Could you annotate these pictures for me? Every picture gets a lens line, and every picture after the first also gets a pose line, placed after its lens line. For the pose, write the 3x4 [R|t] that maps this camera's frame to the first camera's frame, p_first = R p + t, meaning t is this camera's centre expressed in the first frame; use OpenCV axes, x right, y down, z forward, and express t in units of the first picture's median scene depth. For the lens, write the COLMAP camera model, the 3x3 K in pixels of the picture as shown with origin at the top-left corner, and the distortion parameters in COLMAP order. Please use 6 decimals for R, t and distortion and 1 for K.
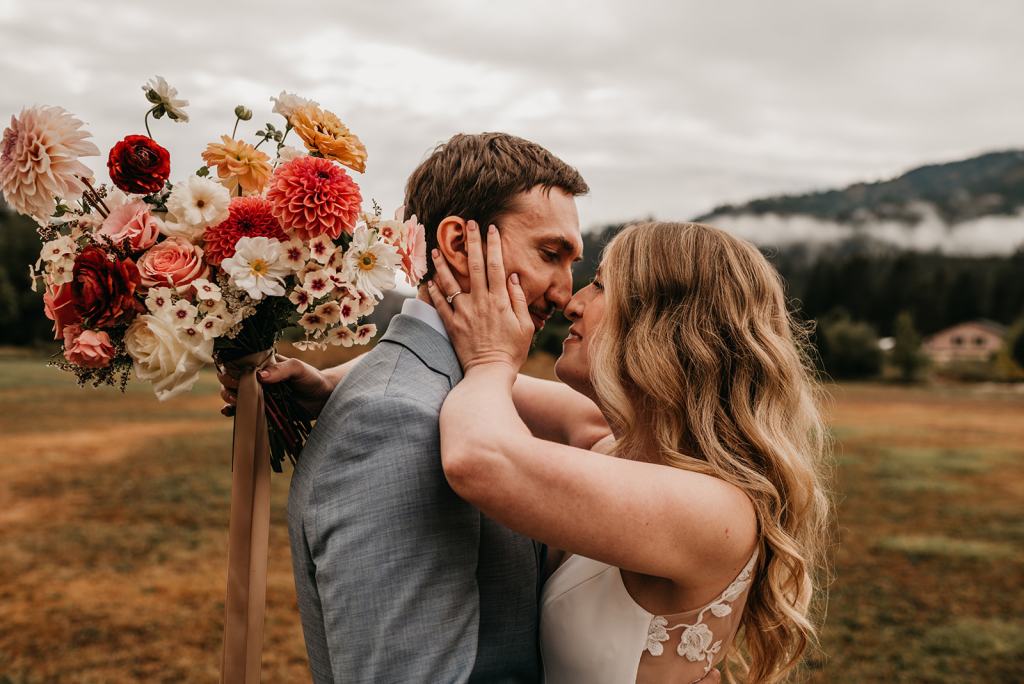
lens RADIAL K [[1053.9, 0, 512.6], [0, 1053.9, 394.7], [0, 0, 1]] dist [-0.218904, -0.022627]
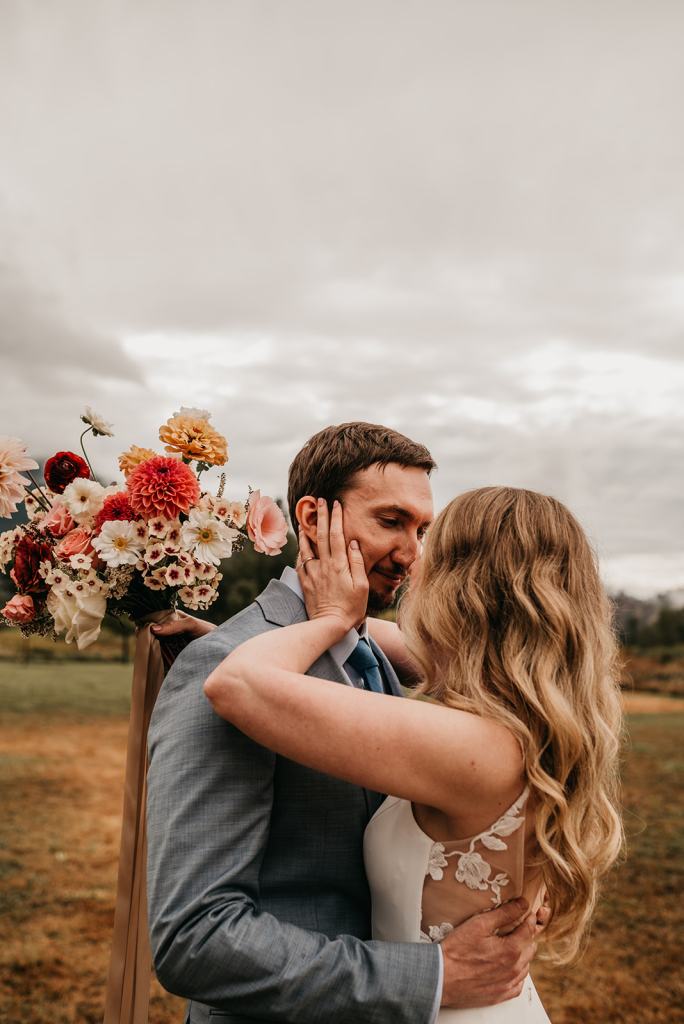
lens RADIAL K [[1053.9, 0, 342.0], [0, 1053.9, 512.0], [0, 0, 1]] dist [-0.218904, -0.022627]
pose [[0.876727, -0.084123, -0.473575, 0.584913], [-0.007206, 0.982179, -0.187808, 0.078373], [0.480935, 0.168069, 0.860497, -0.015246]]
